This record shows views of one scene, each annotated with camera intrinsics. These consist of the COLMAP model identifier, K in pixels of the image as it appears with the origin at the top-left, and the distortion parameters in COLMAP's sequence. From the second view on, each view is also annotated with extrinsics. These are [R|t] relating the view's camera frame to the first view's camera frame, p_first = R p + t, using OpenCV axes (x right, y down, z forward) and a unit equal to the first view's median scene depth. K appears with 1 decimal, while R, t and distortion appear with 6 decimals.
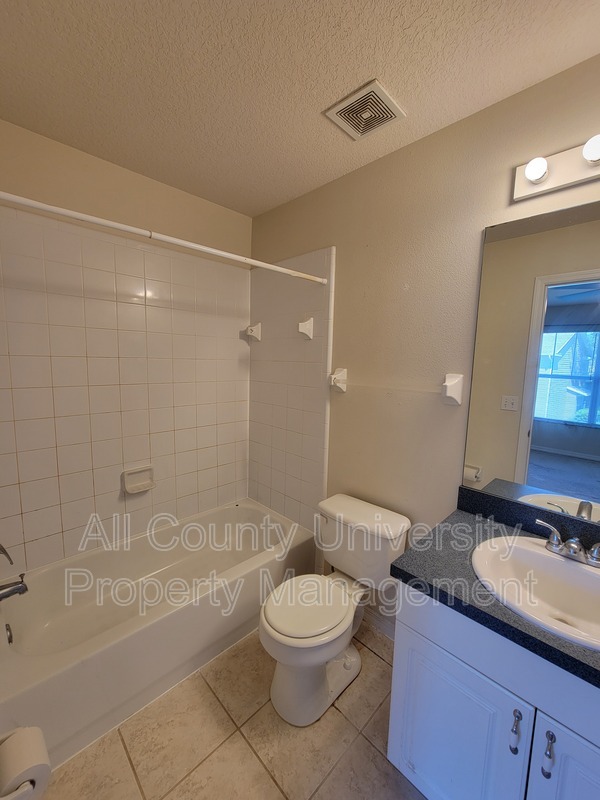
lens RADIAL K [[327.0, 0, 302.2], [0, 327.0, 390.1], [0, 0, 1]] dist [-0.013706, -0.000036]
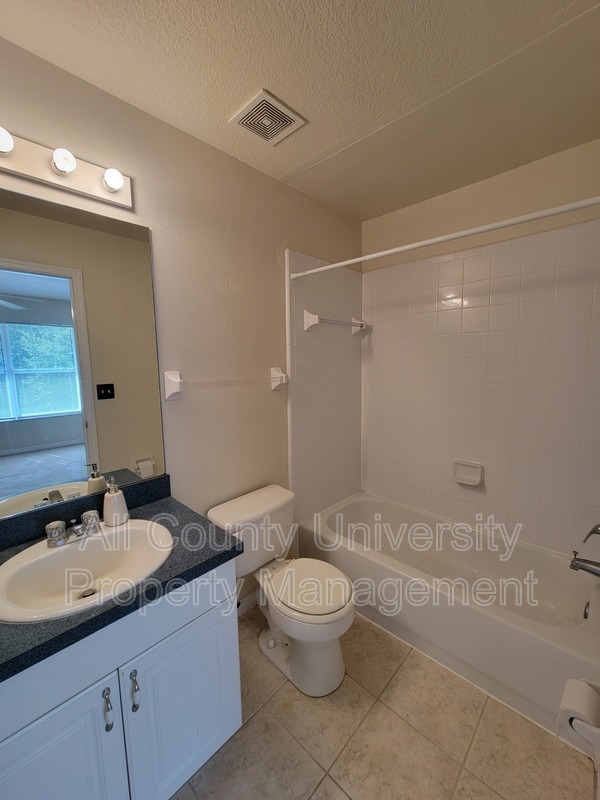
lens RADIAL K [[321.4, 0, 300.0], [0, 321.4, 400.0], [0, 0, 1]] dist [-0.001923, -0.000143]
pose [[-0.029075, -0.158383, 0.986950, -0.206540], [0.116026, 0.980158, 0.160711, -0.029415], [-0.992821, 0.119185, -0.010122, 0.218684]]
